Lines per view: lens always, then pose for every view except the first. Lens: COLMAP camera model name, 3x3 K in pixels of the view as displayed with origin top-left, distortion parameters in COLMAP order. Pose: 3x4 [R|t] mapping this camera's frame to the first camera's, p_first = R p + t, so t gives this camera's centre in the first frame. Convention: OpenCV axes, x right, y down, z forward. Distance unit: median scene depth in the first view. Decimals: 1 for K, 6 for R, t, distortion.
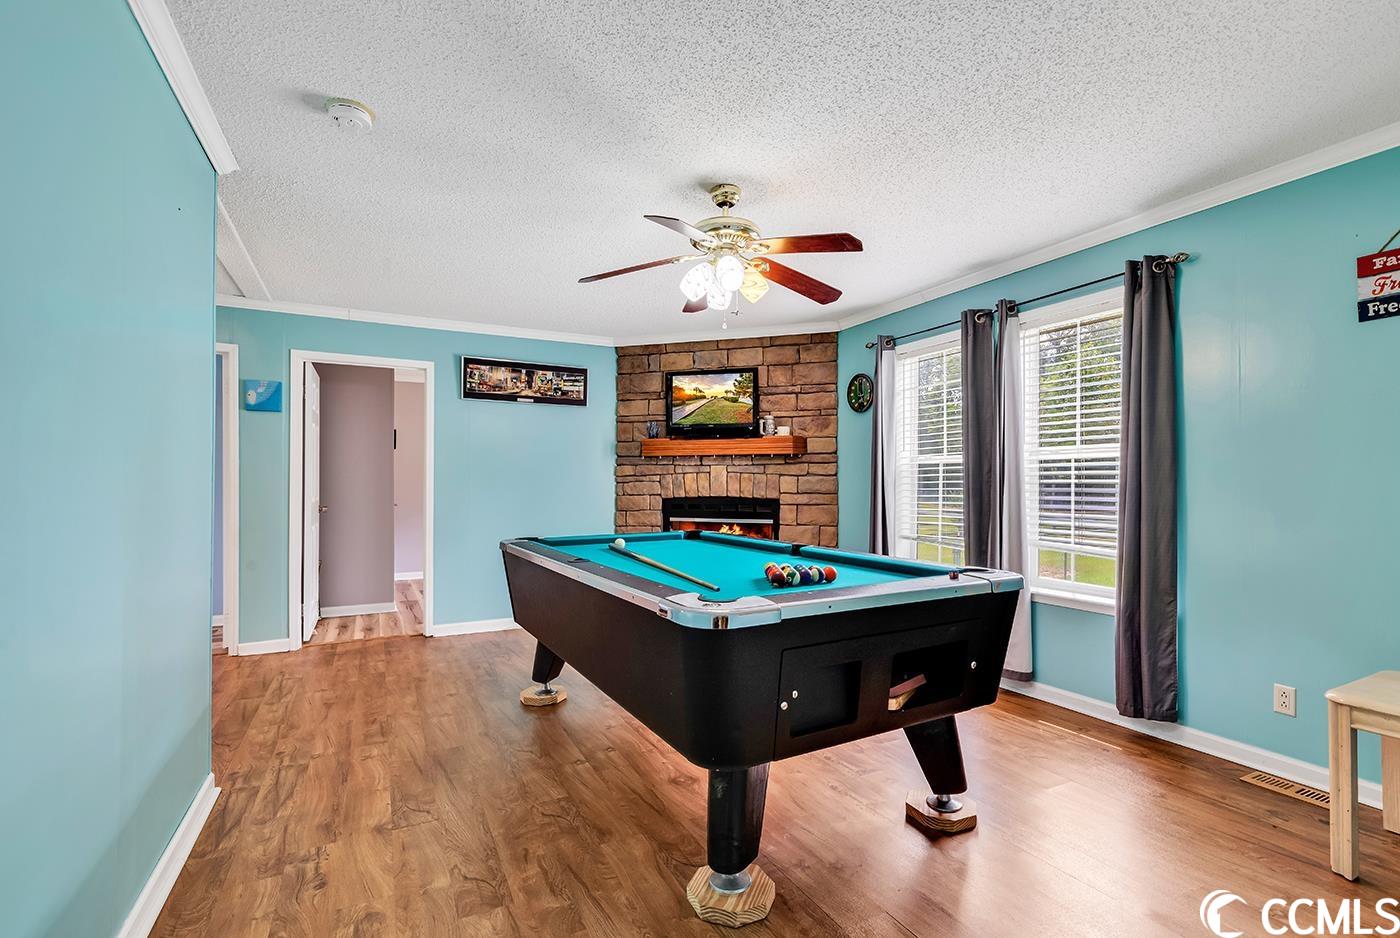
lens RADIAL K [[630.6, 0, 703.1], [0, 630.6, 475.5], [0, 0, 1]] dist [0.001886, 0.000550]
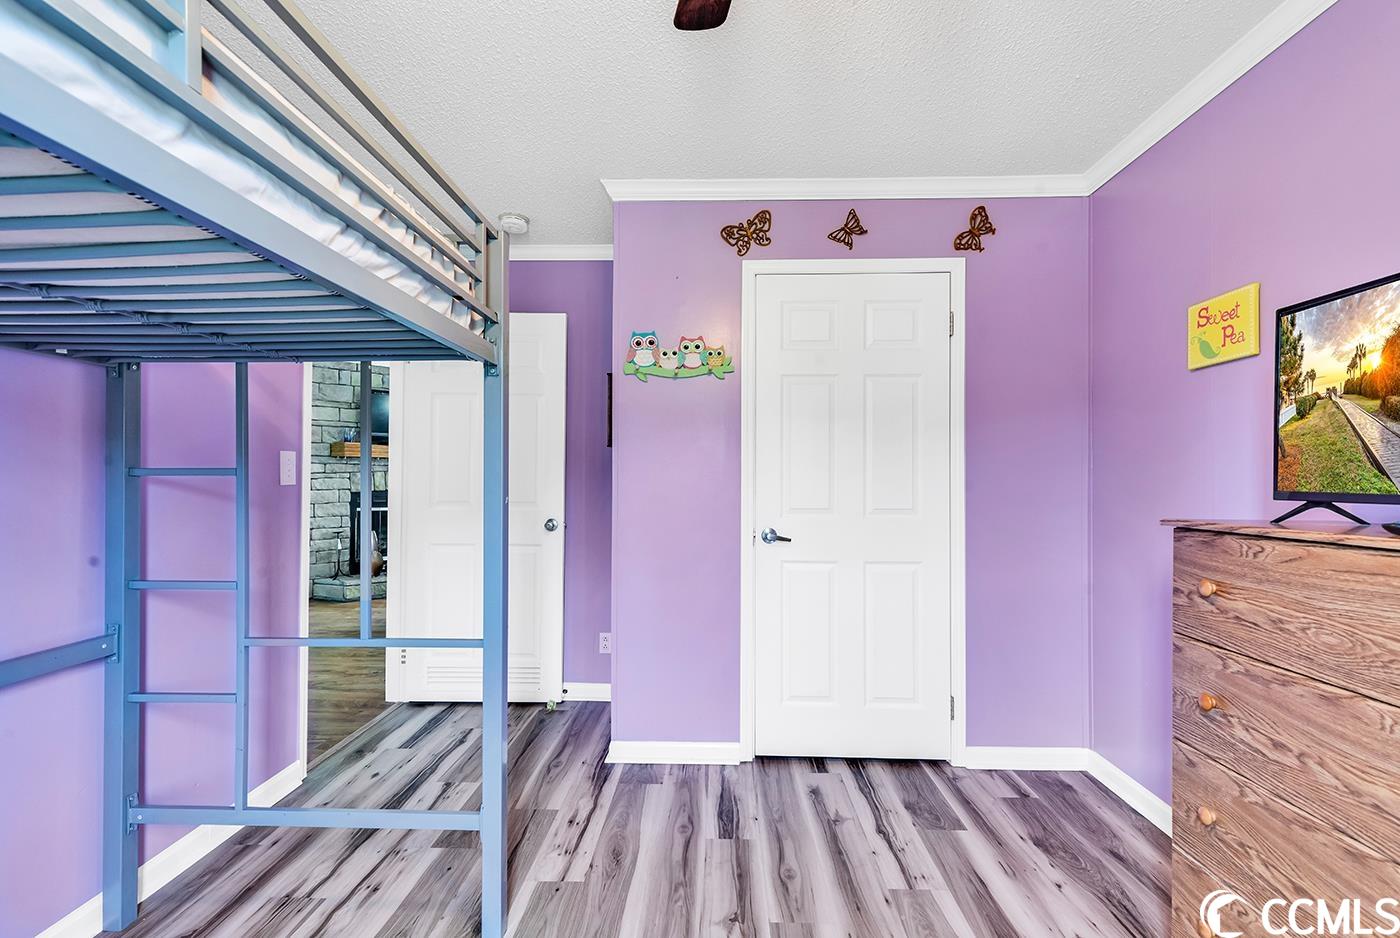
lens RADIAL K [[630.6, 0, 703.1], [0, 630.6, 475.5], [0, 0, 1]] dist [0.001886, 0.000550]
pose [[0.493667, 0.007823, 0.869616, -0.822551], [-0.013933, 0.999902, -0.001086, -0.003553], [-0.869540, -0.011581, 0.493728, -0.173973]]
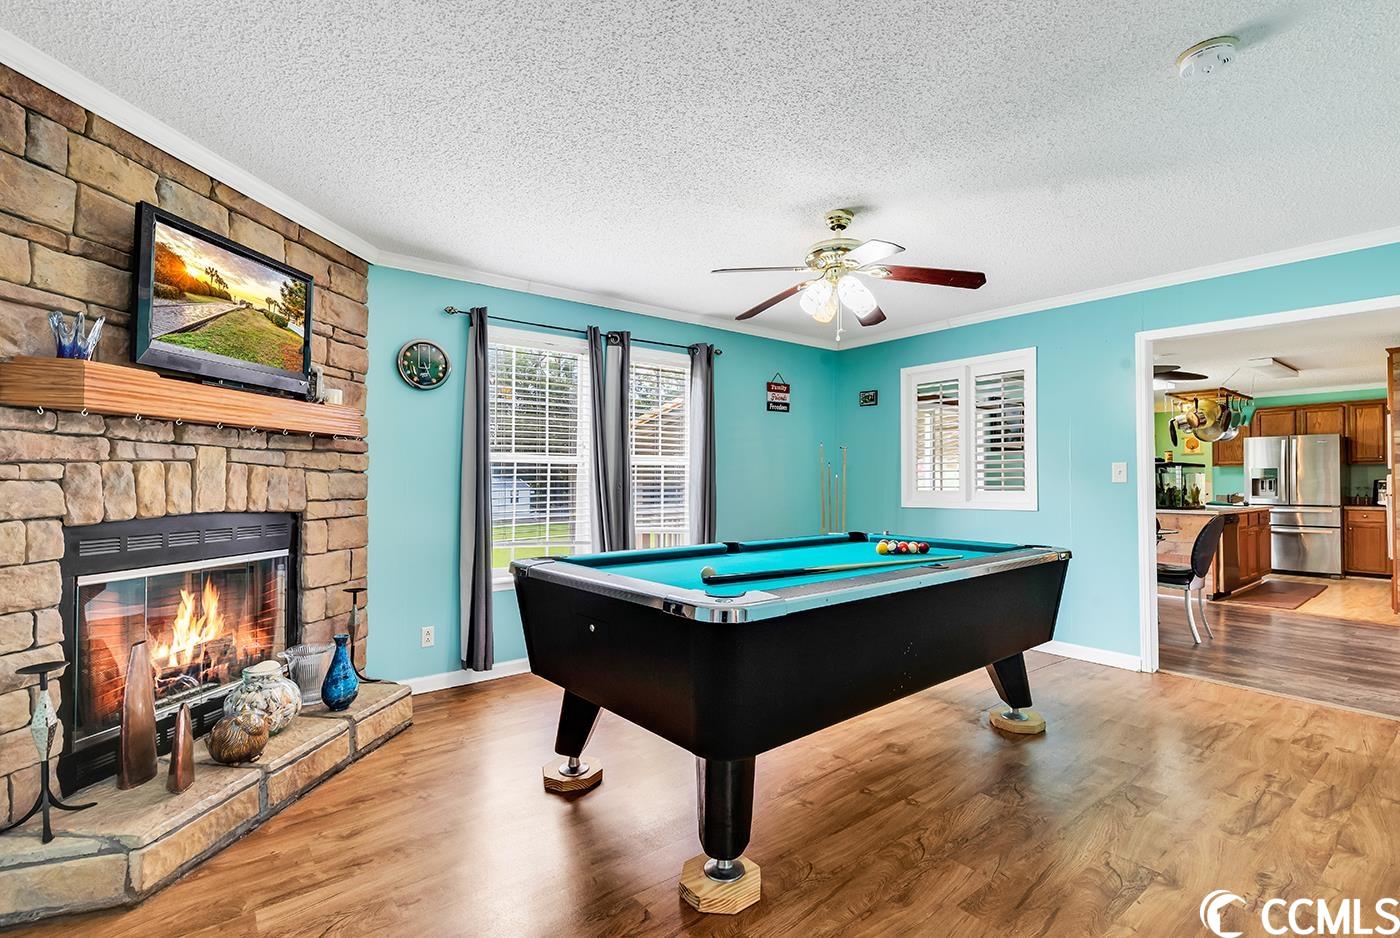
lens RADIAL K [[649.4, 0, 700.0], [0, 649.4, 469.0], [0, 0, 1]] dist [0.004577, 0.001221]
pose [[-0.192816, 0.019488, 0.981041, -0.535960], [-0.009552, 0.999718, -0.021737, 0.008138], [-0.981188, -0.013563, -0.192575, 0.762307]]
